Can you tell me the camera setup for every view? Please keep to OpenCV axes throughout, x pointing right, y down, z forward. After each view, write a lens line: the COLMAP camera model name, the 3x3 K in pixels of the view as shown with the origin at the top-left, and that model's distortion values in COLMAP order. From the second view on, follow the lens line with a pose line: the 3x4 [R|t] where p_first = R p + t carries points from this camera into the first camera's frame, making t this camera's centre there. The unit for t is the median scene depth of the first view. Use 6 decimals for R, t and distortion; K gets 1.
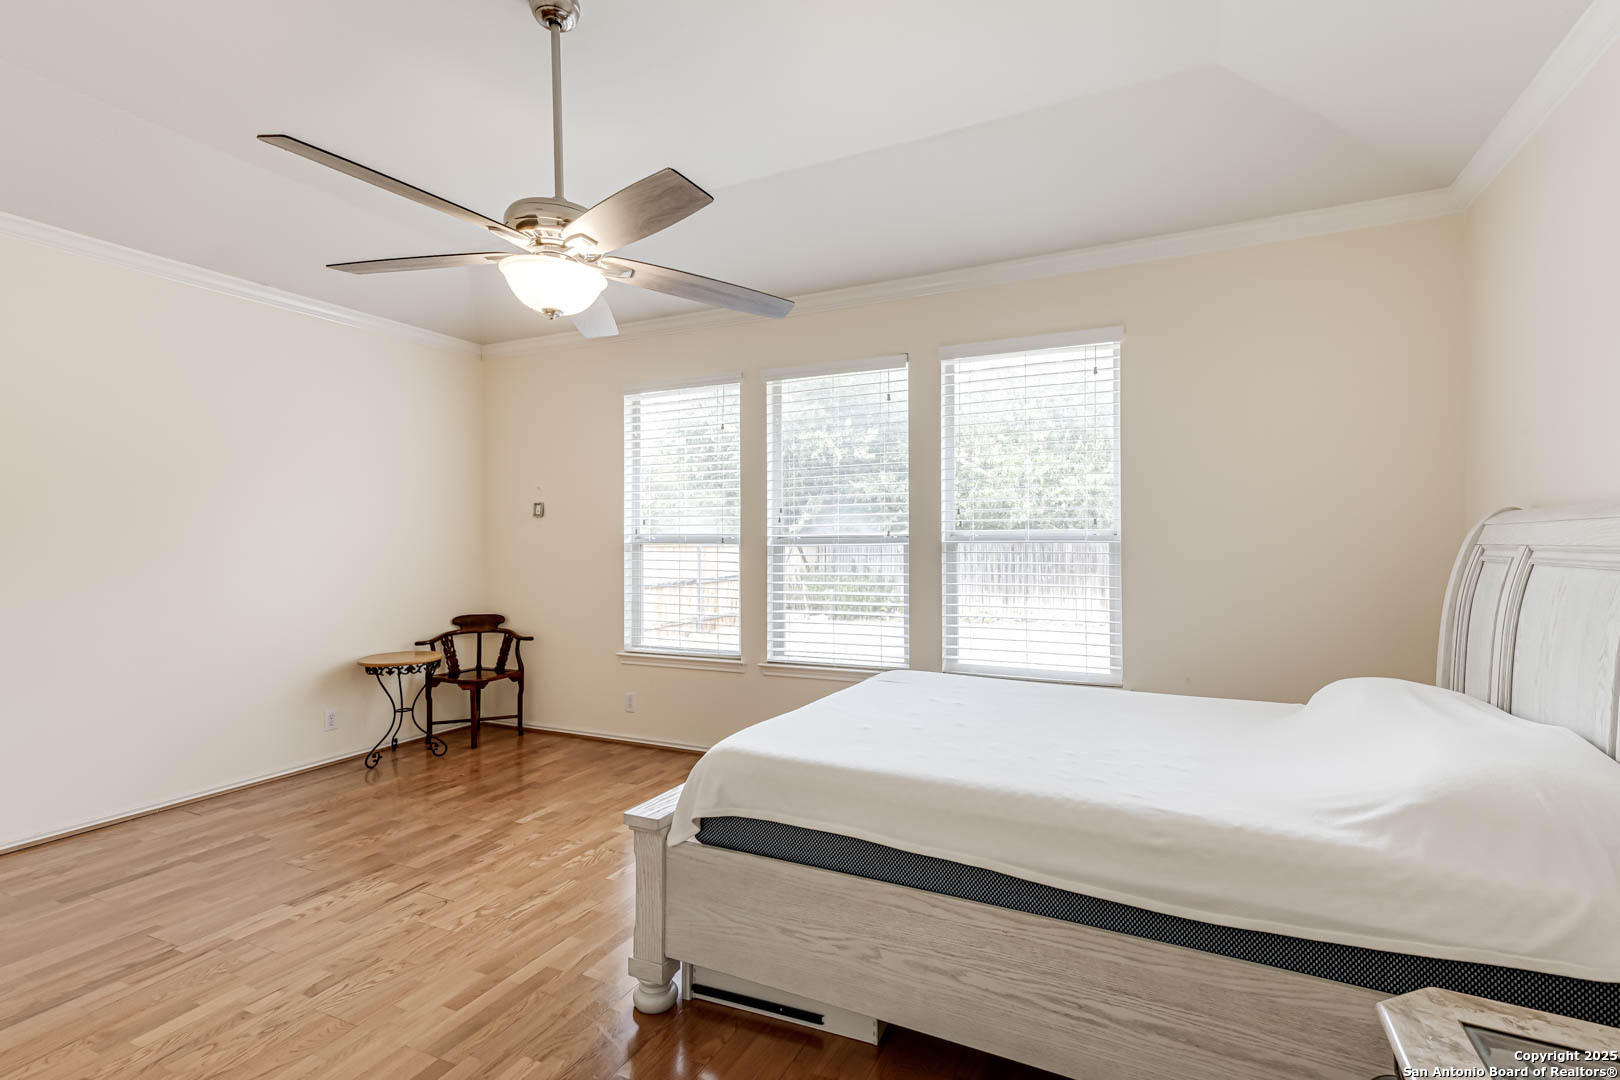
lens RADIAL K [[739.3, 0, 812.8], [0, 739.3, 542.3], [0, 0, 1]] dist [0.011764, 0.000399]
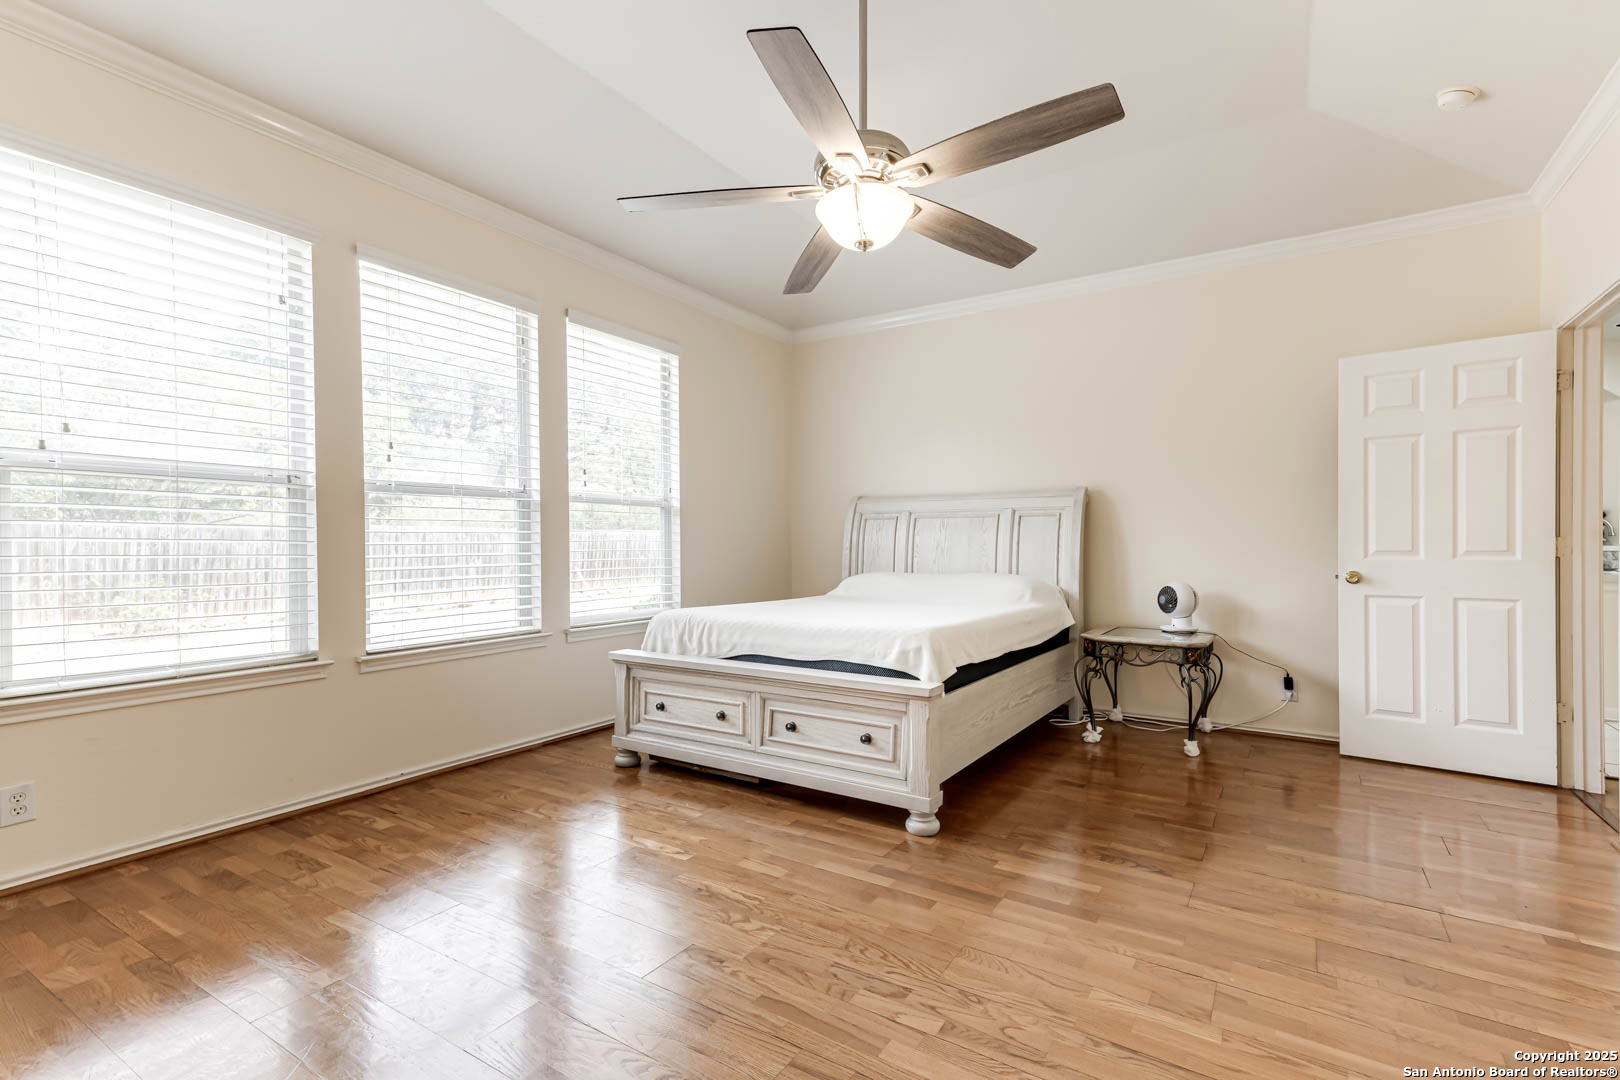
lens RADIAL K [[739.3, 0, 809.9], [0, 739.3, 543.0], [0, 0, 1]] dist [0.011764, 0.000399]
pose [[0.147240, 0.005725, 0.989084, -0.761355], [0.000558, 0.999983, -0.005871, 0.063401], [-0.989101, 0.001416, 0.147234, 0.504649]]
